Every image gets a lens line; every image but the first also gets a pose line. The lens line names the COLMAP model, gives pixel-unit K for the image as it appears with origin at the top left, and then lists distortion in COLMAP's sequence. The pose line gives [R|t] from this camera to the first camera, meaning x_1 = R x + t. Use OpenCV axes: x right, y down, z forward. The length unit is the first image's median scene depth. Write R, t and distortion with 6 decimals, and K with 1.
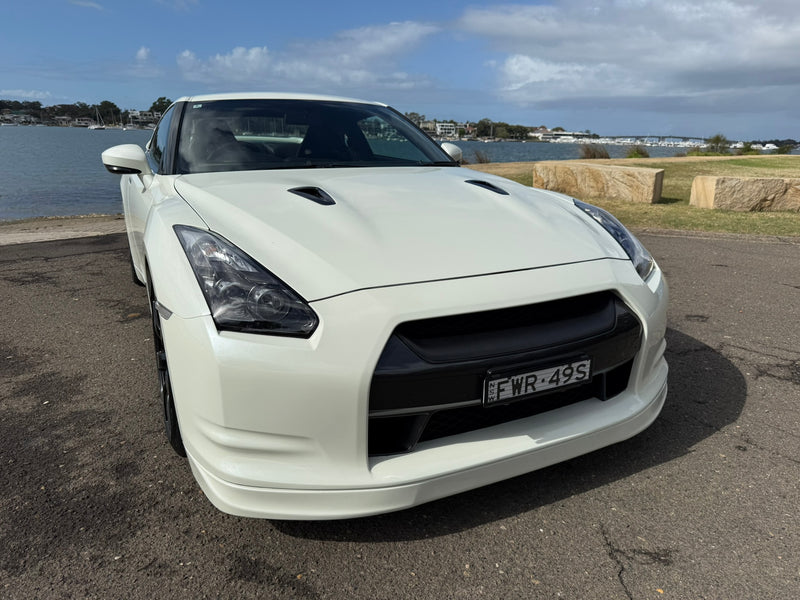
lens RADIAL K [[576.1, 0, 405.0], [0, 576.1, 300.9], [0, 0, 1]] dist [0.019637, -0.033064]
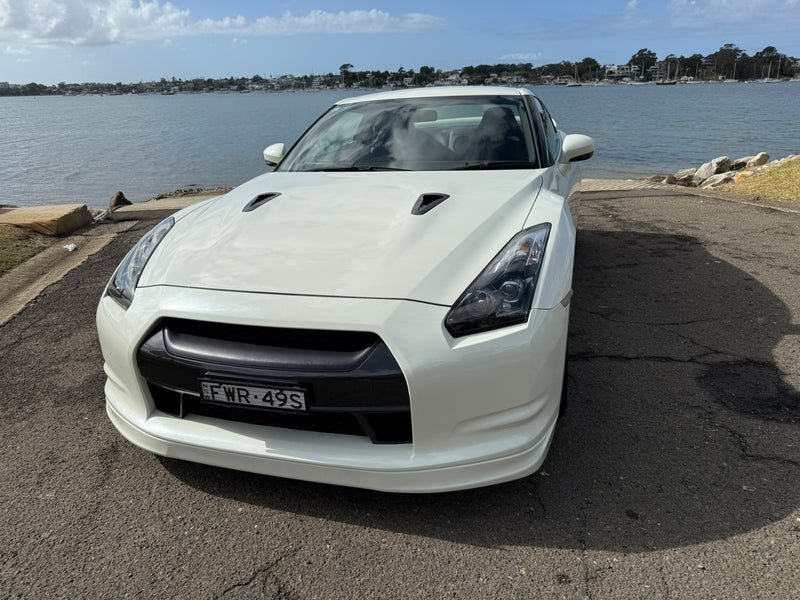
lens RADIAL K [[576.1, 0, 395.7], [0, 576.1, 300.6], [0, 0, 1]] dist [0.019637, -0.033064]
pose [[0.737182, 0.191399, -0.648019, 1.112393], [-0.145359, 0.981509, 0.124540, -0.217001], [0.659874, 0.002387, 0.751373, 0.352314]]
